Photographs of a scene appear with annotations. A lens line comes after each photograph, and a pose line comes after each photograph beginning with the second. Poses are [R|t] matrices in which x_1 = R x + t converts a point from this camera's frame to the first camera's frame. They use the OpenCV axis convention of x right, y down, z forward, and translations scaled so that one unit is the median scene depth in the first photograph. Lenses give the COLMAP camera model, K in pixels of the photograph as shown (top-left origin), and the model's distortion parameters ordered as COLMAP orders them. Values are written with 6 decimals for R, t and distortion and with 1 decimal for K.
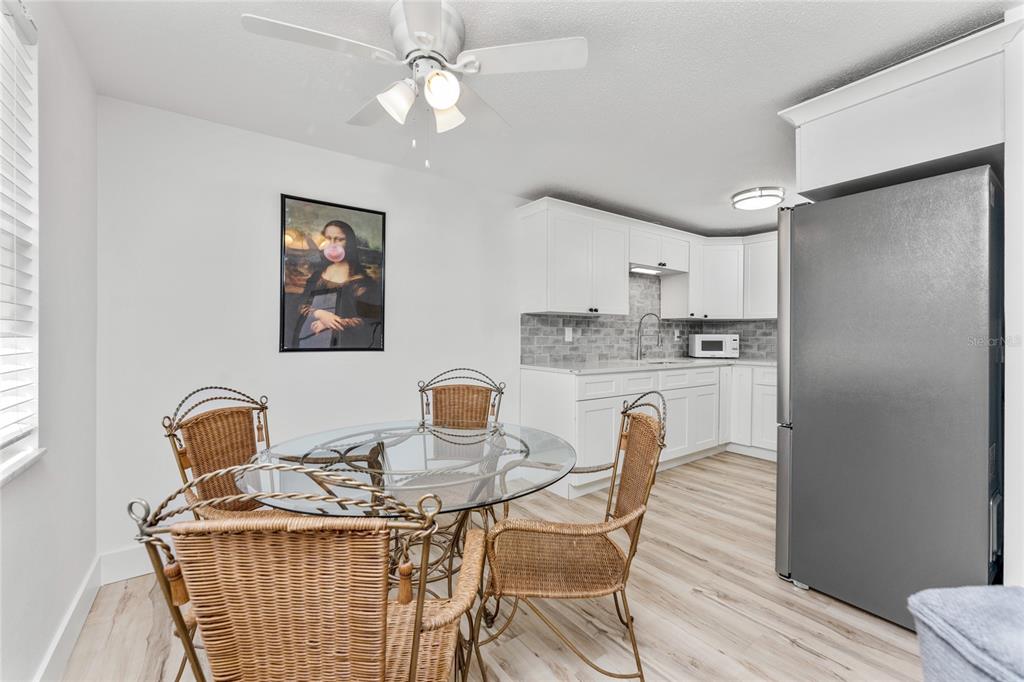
lens RADIAL K [[409.9, 0, 508.6], [0, 409.9, 335.4], [0, 0, 1]] dist [-0.024360, 0.001920]
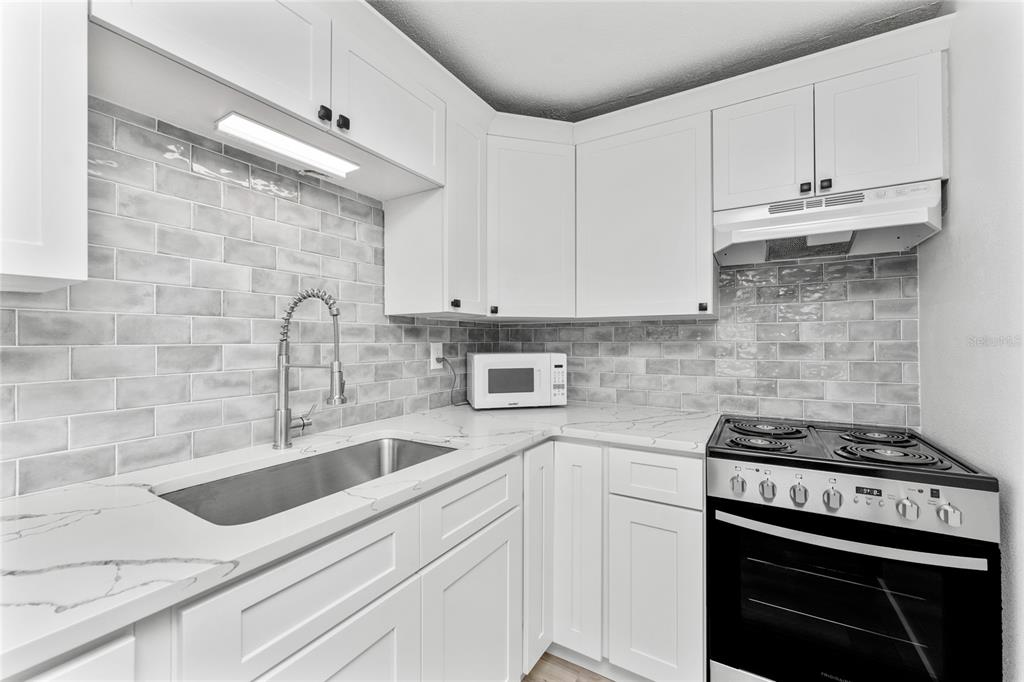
lens RADIAL K [[409.9, 0, 510.1], [0, 409.9, 341.1], [0, 0, 1]] dist [-0.024360, 0.001920]
pose [[0.917976, -0.006810, 0.396576, 0.334864], [0.006707, 0.999976, 0.001645, -0.016830], [-0.396578, 0.001150, 0.918000, 0.618457]]
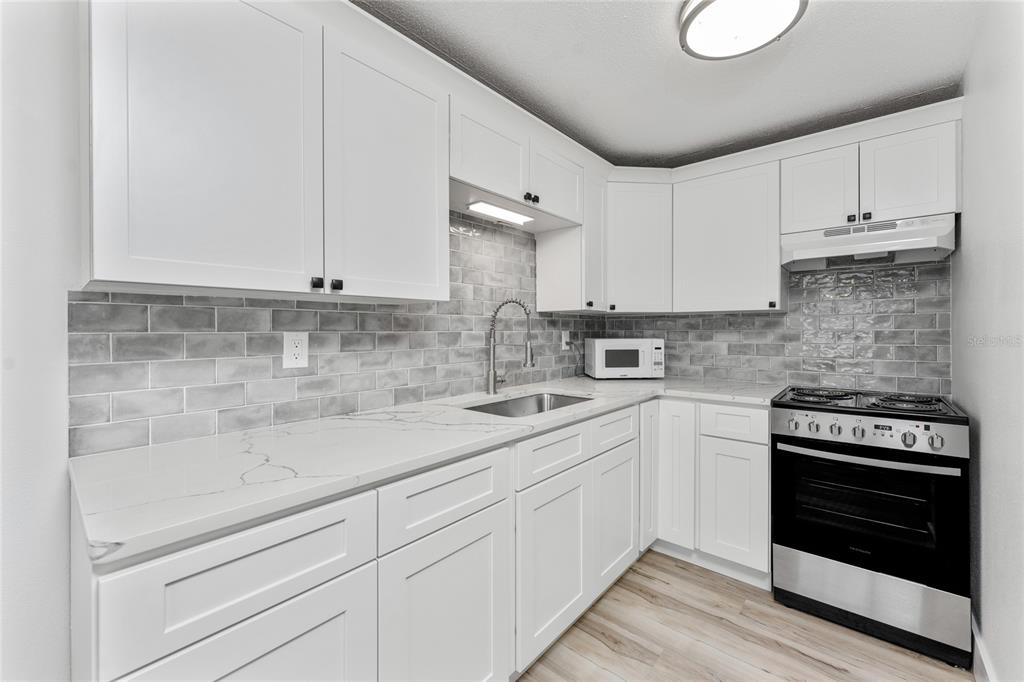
lens RADIAL K [[409.9, 0, 508.5], [0, 409.9, 334.7], [0, 0, 1]] dist [-0.024360, 0.001920]
pose [[0.973031, -0.009742, 0.230468, 0.211414], [0.007348, 0.999910, 0.011242, -0.016510], [-0.230557, -0.009246, 0.973015, 0.478756]]
